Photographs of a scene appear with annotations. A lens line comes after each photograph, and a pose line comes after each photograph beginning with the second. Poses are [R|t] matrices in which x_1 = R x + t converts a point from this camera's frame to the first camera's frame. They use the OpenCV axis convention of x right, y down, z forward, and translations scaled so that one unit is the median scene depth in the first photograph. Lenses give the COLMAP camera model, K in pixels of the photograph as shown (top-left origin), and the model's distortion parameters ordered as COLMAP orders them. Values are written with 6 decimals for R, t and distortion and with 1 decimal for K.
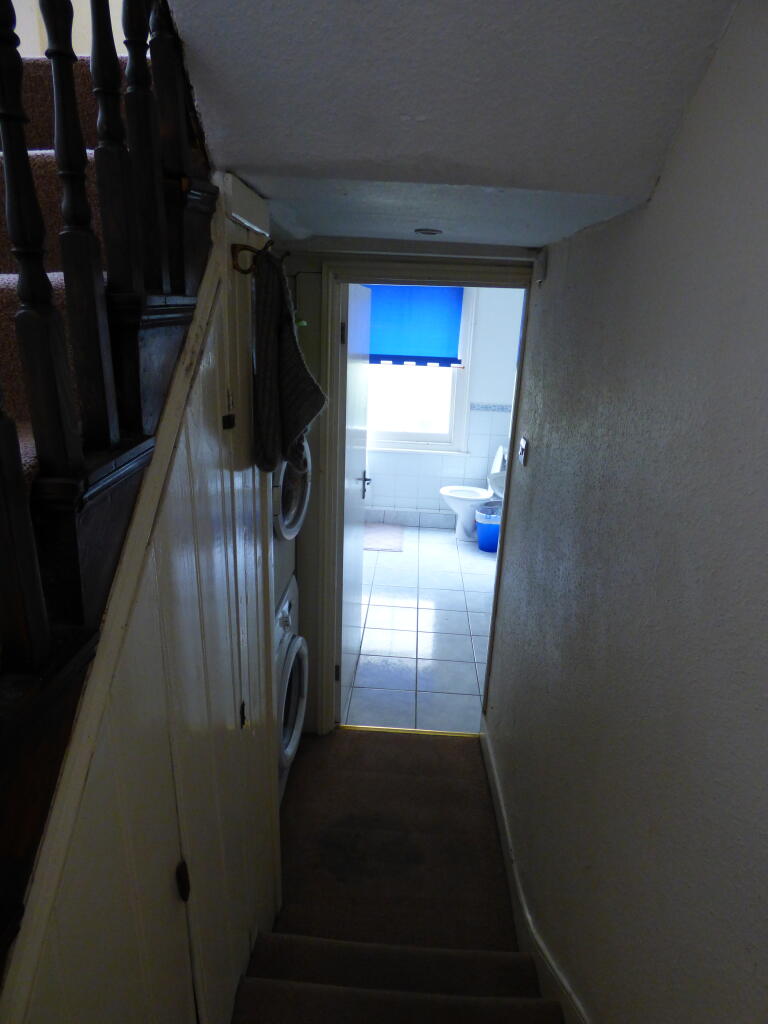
lens RADIAL K [[640.6, 0, 384.0], [0, 640.6, 512.0], [0, 0, 1]] dist [-0.004624, -0.001185]
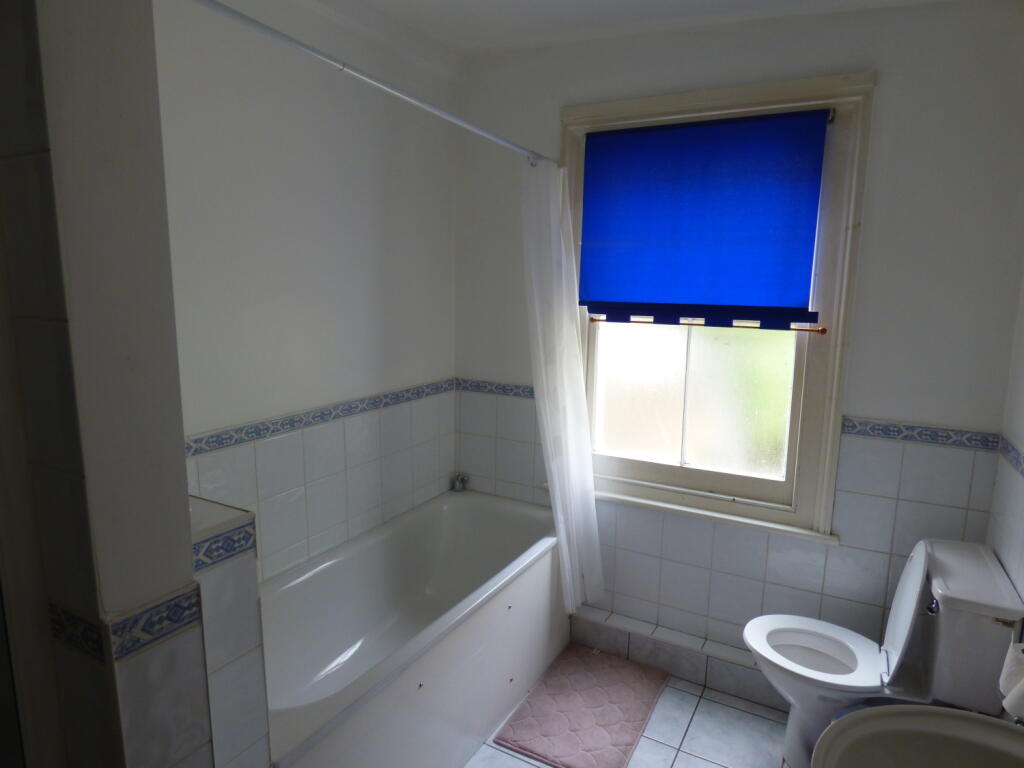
lens RADIAL K [[640.6, 0, 512.0], [0, 640.6, 384.0], [0, 0, 1]] dist [-0.004624, -0.001185]
pose [[0.899370, 0.043356, -0.435032, 0.122316], [-0.111451, 0.984931, -0.132250, -0.112996], [0.422743, 0.167426, 0.890650, 0.543410]]
